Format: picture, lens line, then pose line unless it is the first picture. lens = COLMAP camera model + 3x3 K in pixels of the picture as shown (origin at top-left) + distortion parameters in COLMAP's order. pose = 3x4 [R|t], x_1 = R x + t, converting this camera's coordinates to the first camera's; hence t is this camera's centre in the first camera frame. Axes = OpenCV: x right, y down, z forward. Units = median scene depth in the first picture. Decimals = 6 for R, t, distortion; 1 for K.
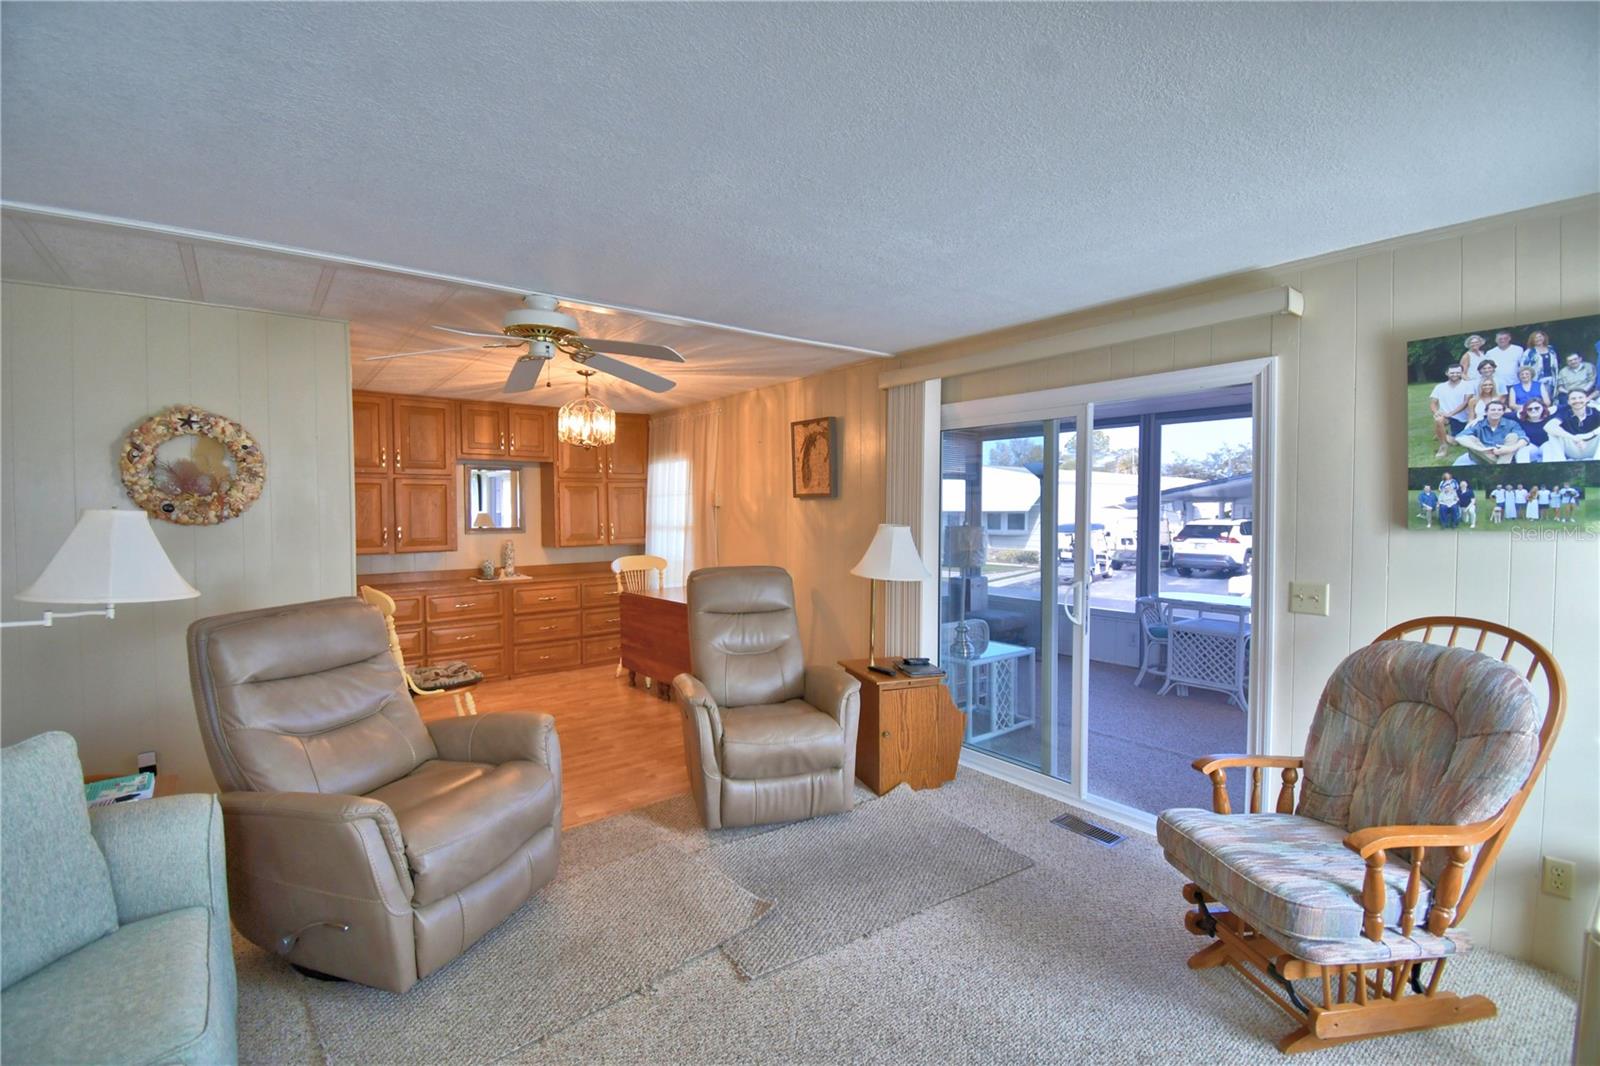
lens RADIAL K [[706.1, 0, 791.9], [0, 706.1, 524.9], [0, 0, 1]] dist [0.002310, -0.014856]
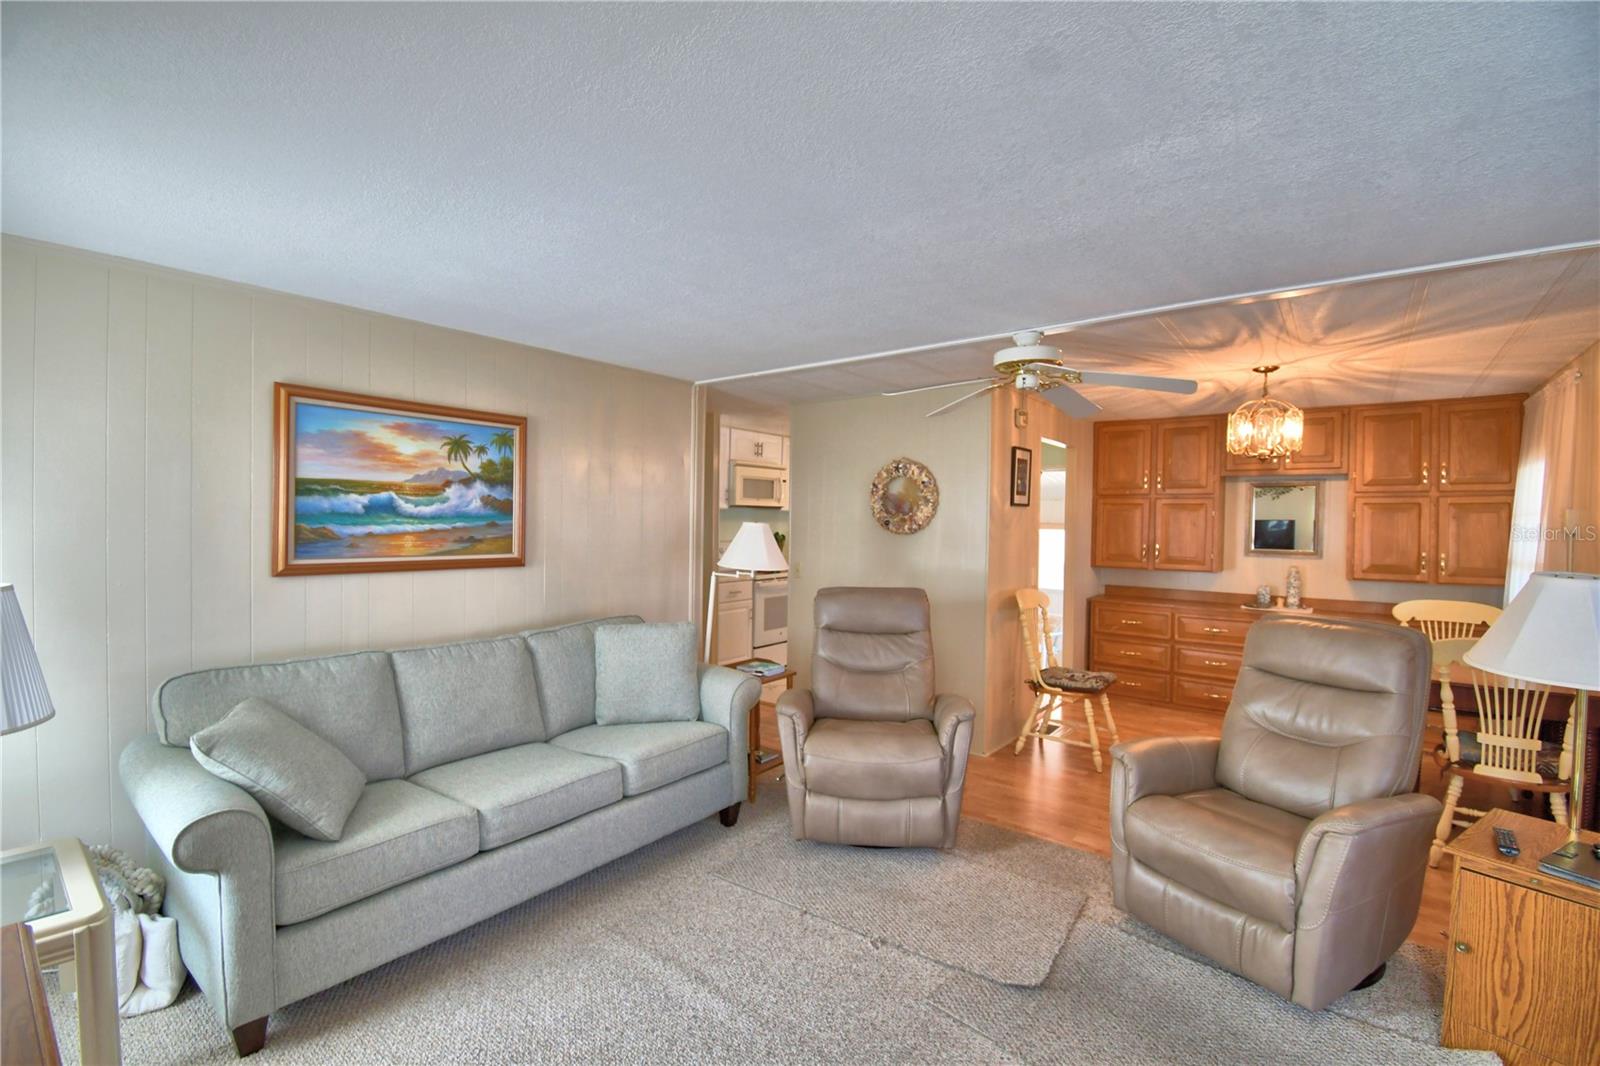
lens RADIAL K [[706.1, 0, 786.1], [0, 706.1, 529.1], [0, 0, 1]] dist [0.002310, -0.014856]
pose [[0.212803, 0.020006, -0.976890, 0.354802], [-0.039728, 0.999141, 0.011807, -0.010847], [0.976287, 0.036297, 0.213415, 0.235089]]
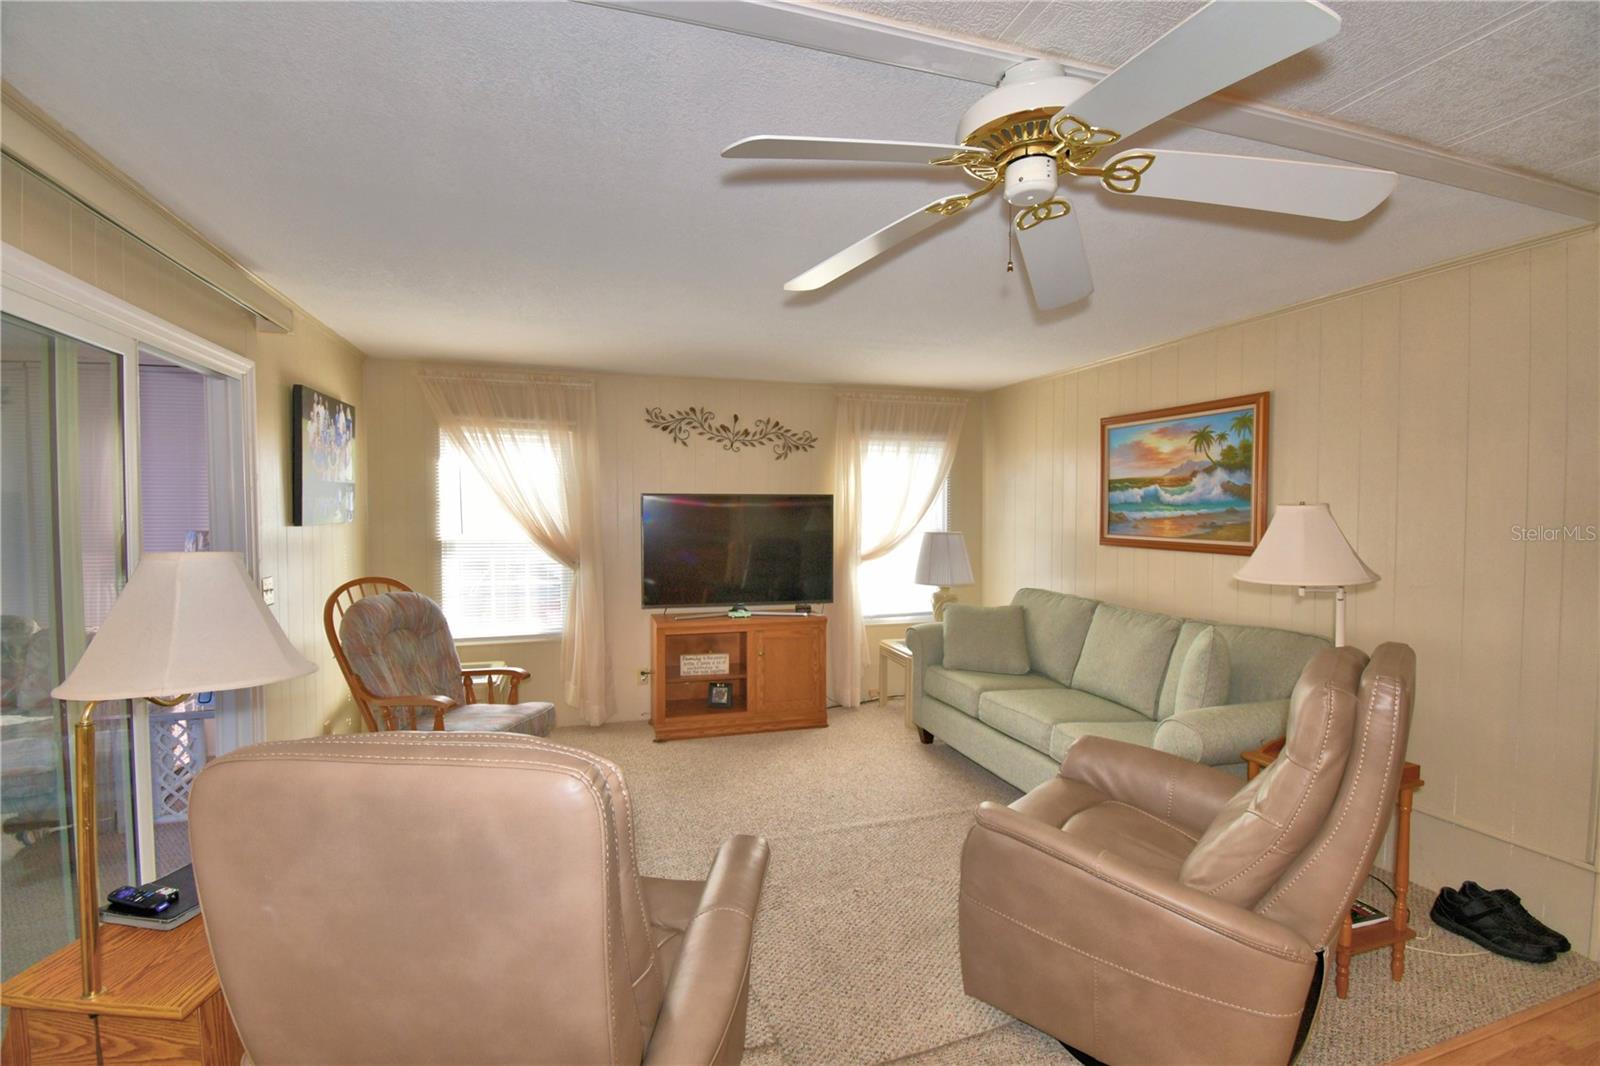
lens RADIAL K [[706.1, 0, 792.9], [0, 706.1, 537.5], [0, 0, 1]] dist [0.002310, -0.014856]
pose [[-0.935360, -0.008566, 0.353593, -0.194416], [0.014418, 0.997952, 0.062318, -0.018279], [-0.353402, 0.063388, -0.933321, 0.855180]]
